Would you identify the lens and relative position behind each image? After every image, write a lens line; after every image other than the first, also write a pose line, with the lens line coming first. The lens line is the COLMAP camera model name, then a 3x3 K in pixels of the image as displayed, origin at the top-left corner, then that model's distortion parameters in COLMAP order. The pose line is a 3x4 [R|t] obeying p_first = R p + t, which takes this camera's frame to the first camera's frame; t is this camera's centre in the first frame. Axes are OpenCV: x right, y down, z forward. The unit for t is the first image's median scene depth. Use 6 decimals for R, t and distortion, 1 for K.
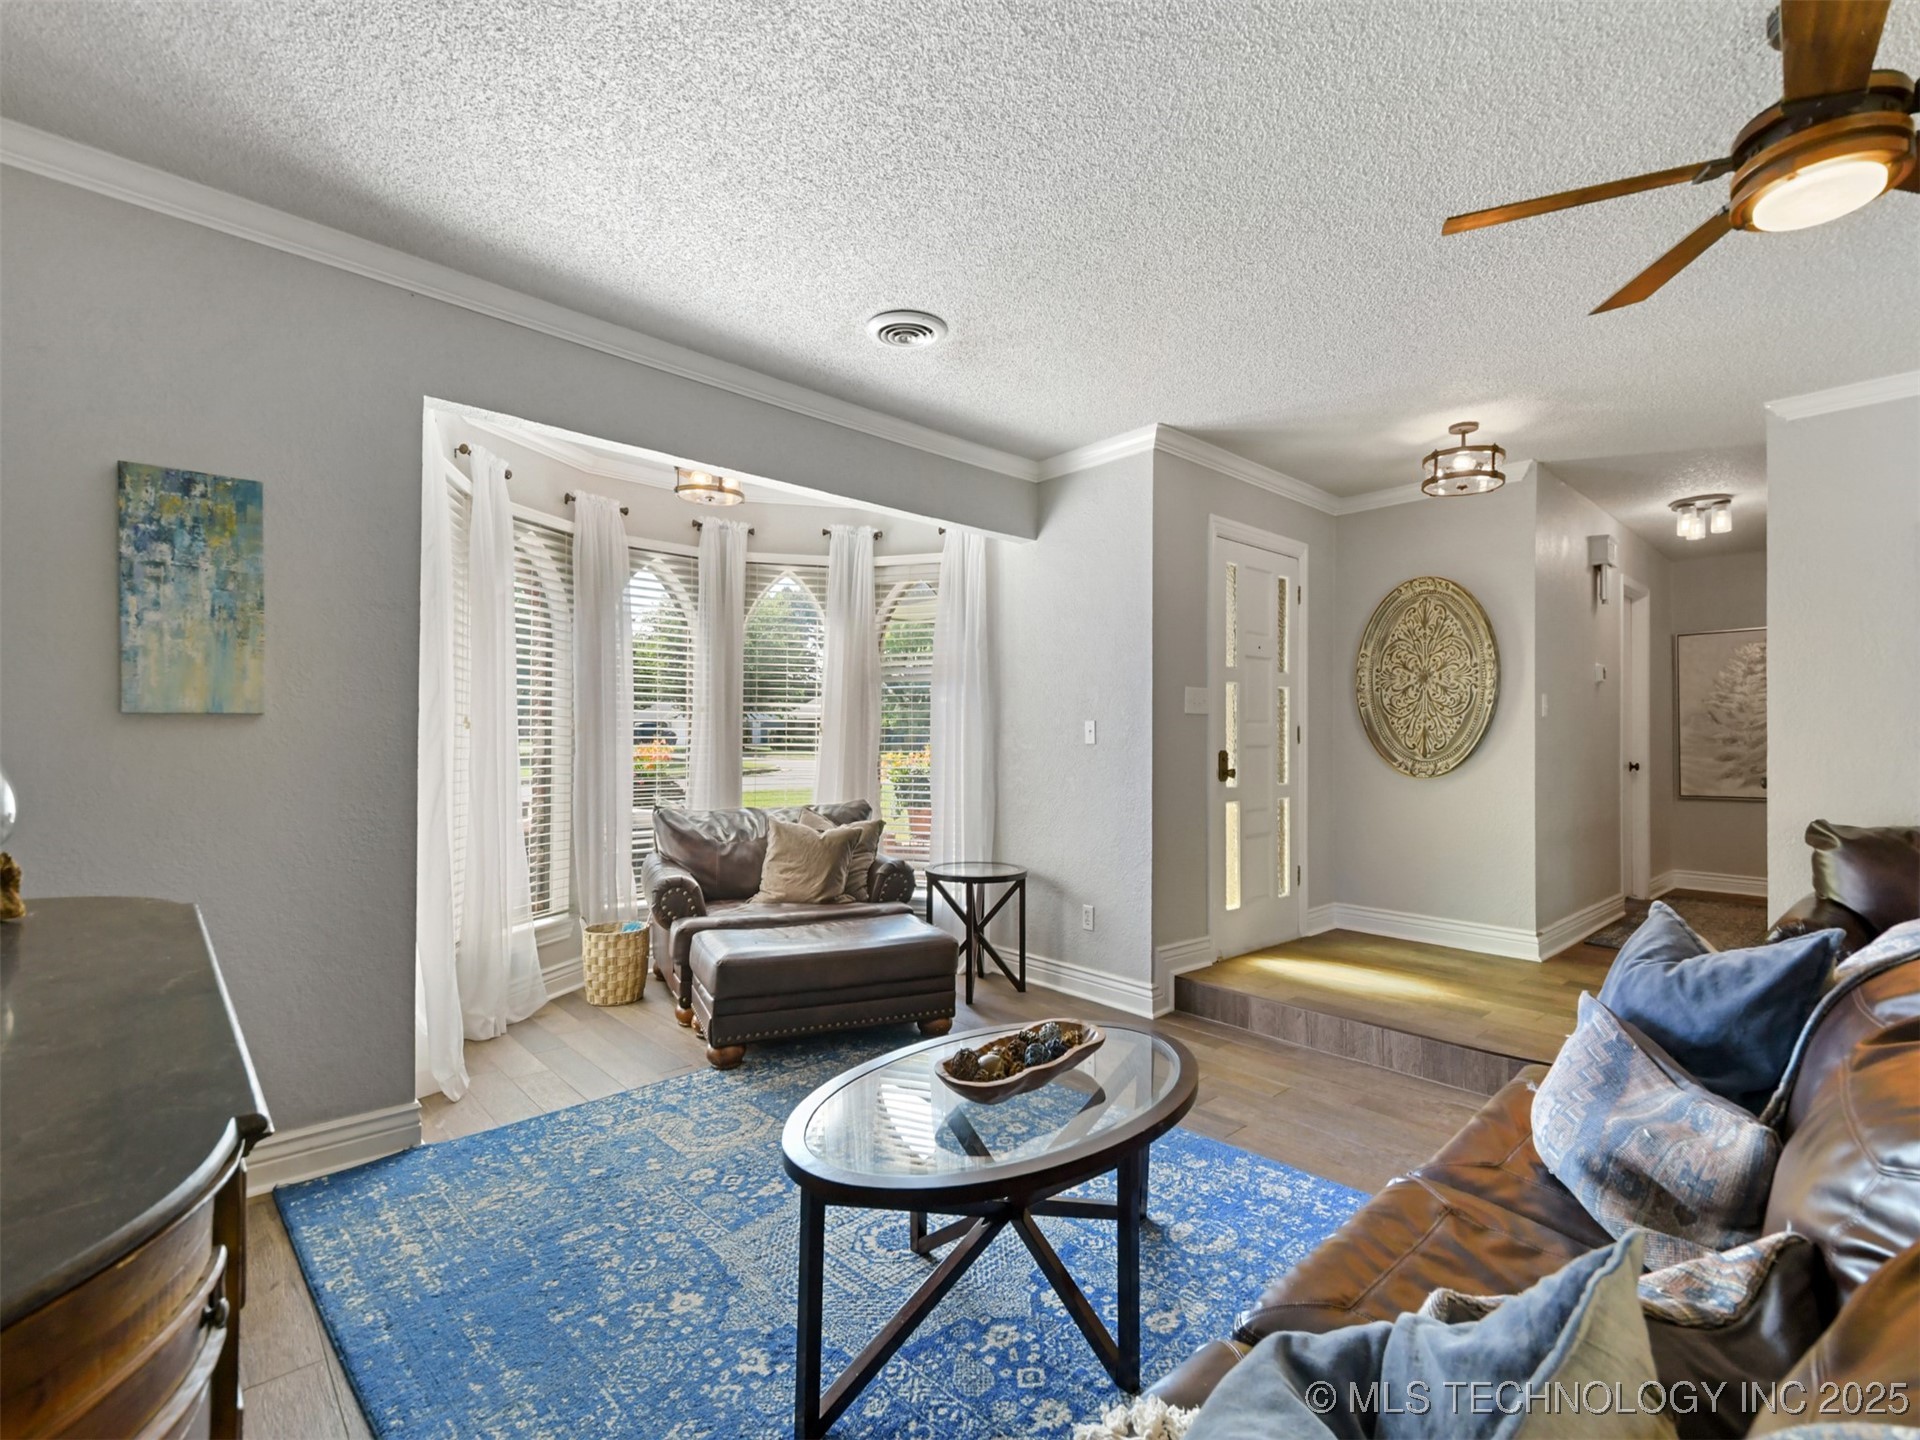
lens RADIAL K [[885.2, 0, 960.6], [0, 885.2, 736.6], [0, 0, 1]] dist [0.015133, 0.000067]
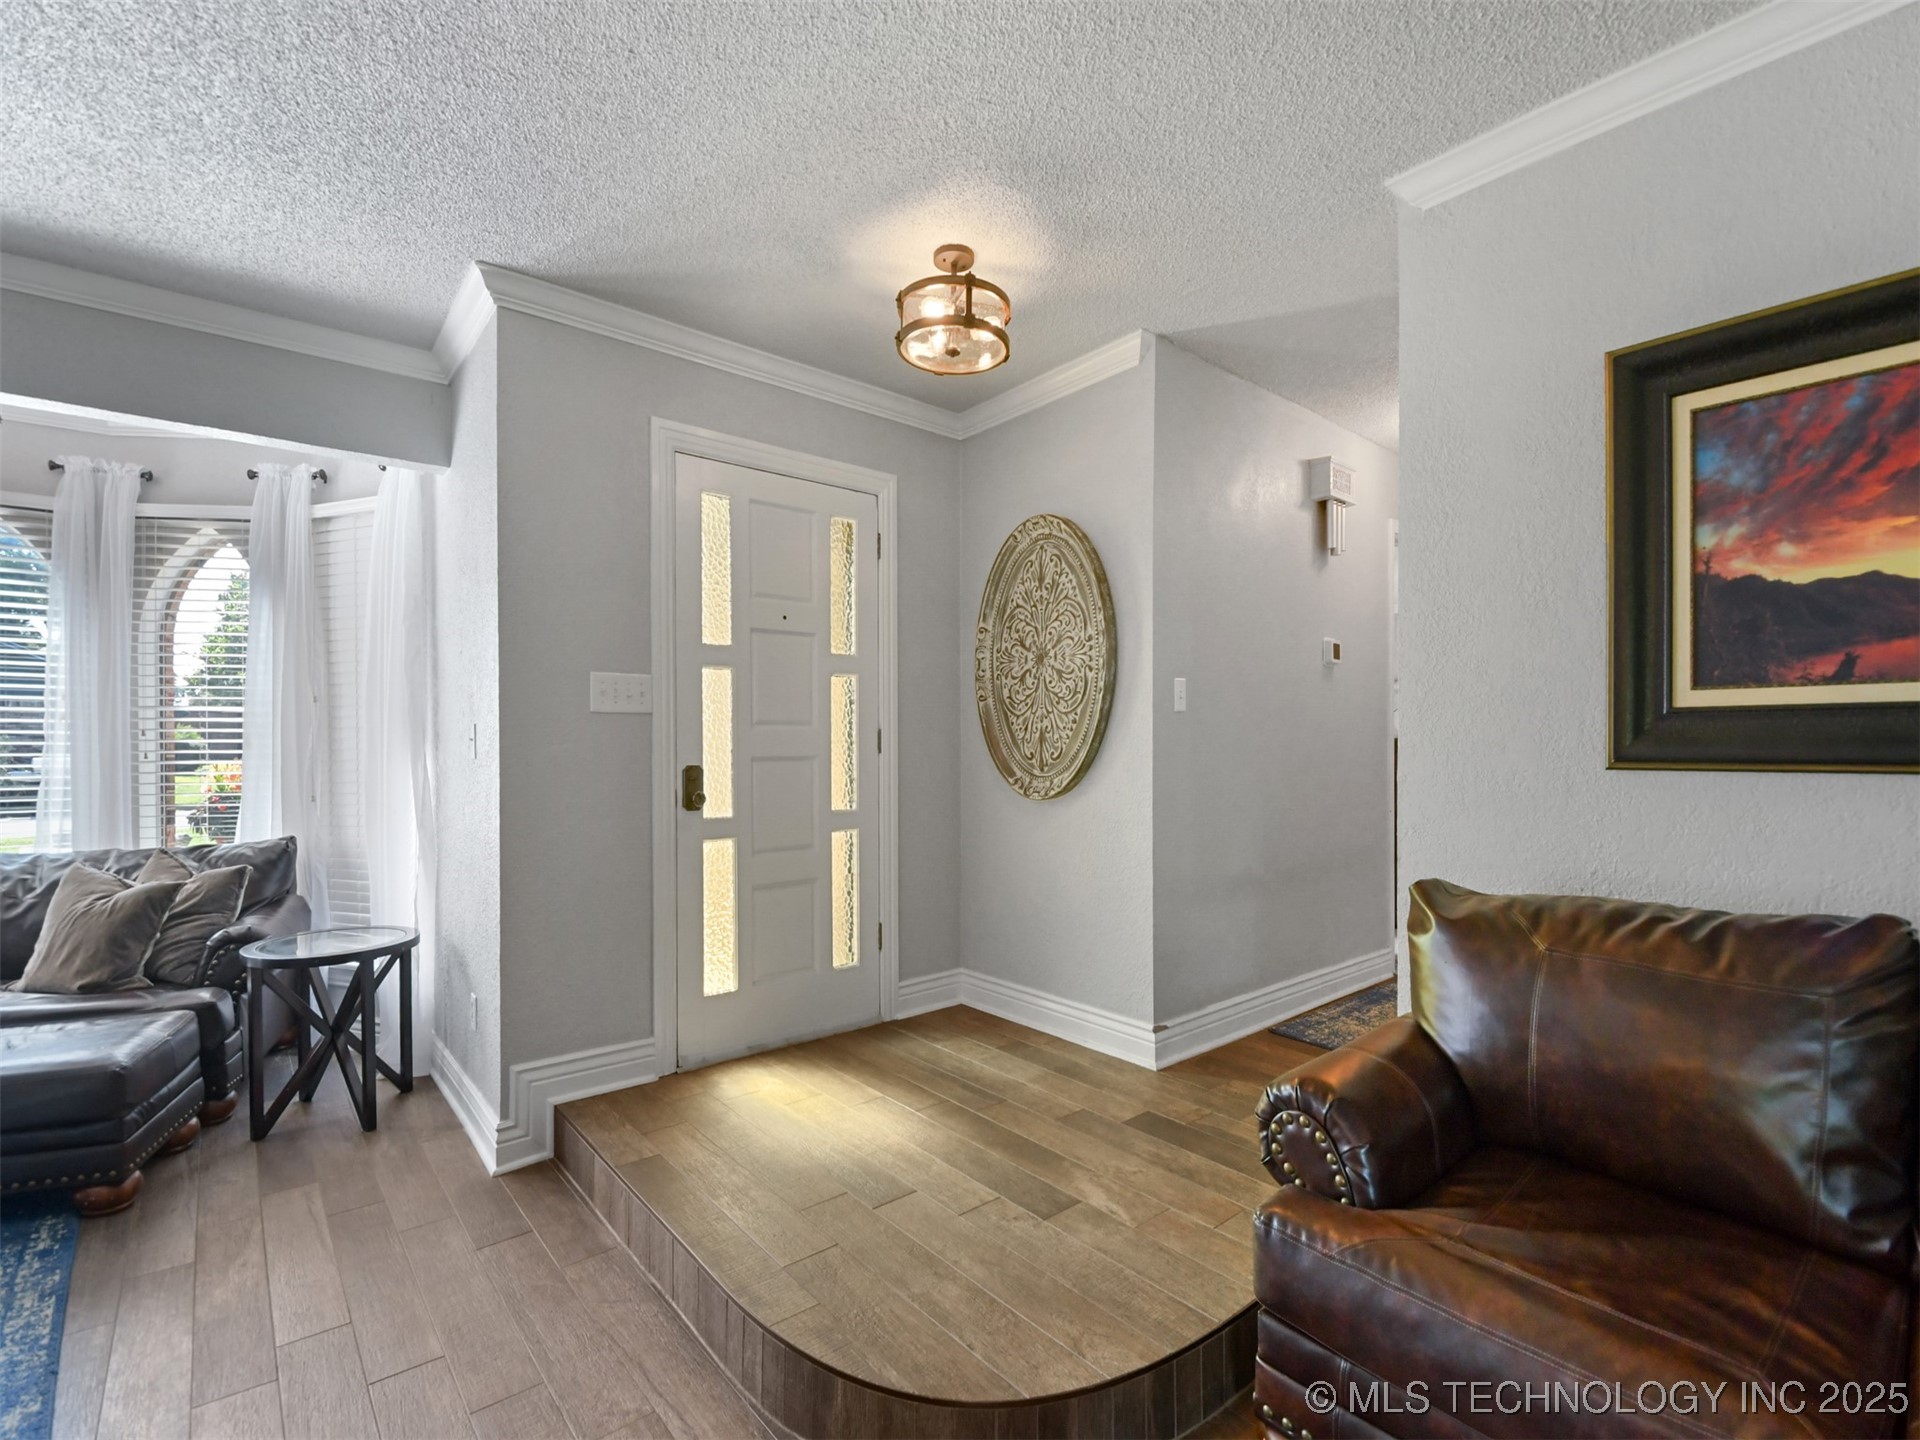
lens RADIAL K [[872.8, 0, 963.4], [0, 872.8, 759.9], [0, 0, 1]] dist [0.016170, -0.021903]
pose [[0.999374, -0.010321, -0.033829, 0.498231], [0.010920, 0.999786, 0.017592, 0.001555], [0.033640, -0.017950, 0.999273, 0.310851]]
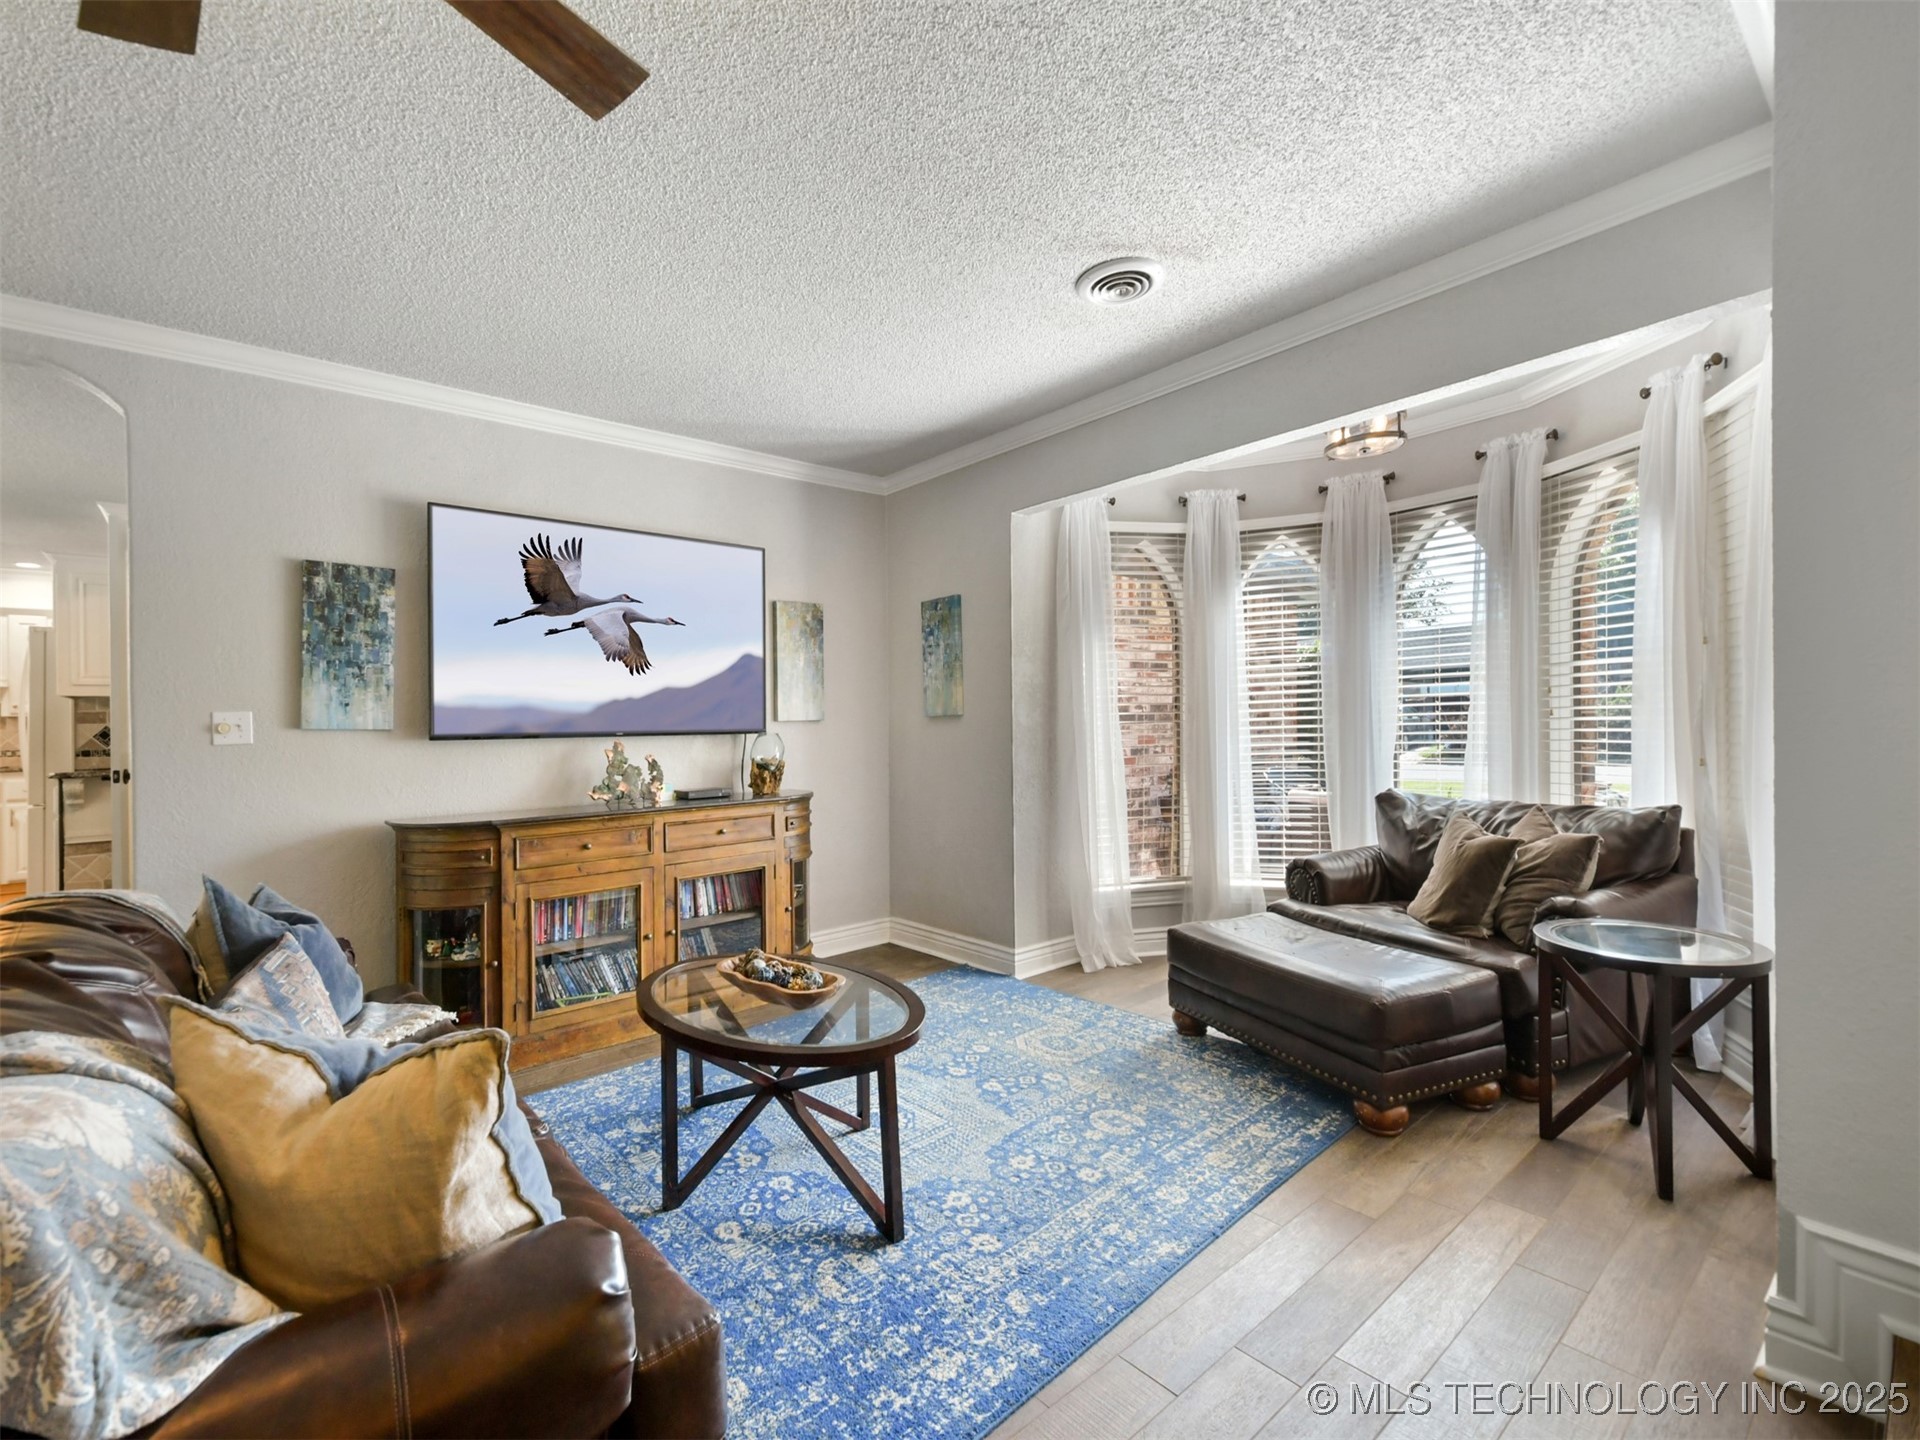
lens RADIAL K [[850.0, 0, 949.9], [0, 850.0, 722.8], [0, 0, 1]] dist [0.014093, -0.000342]
pose [[-0.040398, -0.009574, -0.999138, 0.538115], [0.028717, 0.999530, -0.010739, 0.005668], [0.998771, -0.029126, -0.040104, 0.544481]]
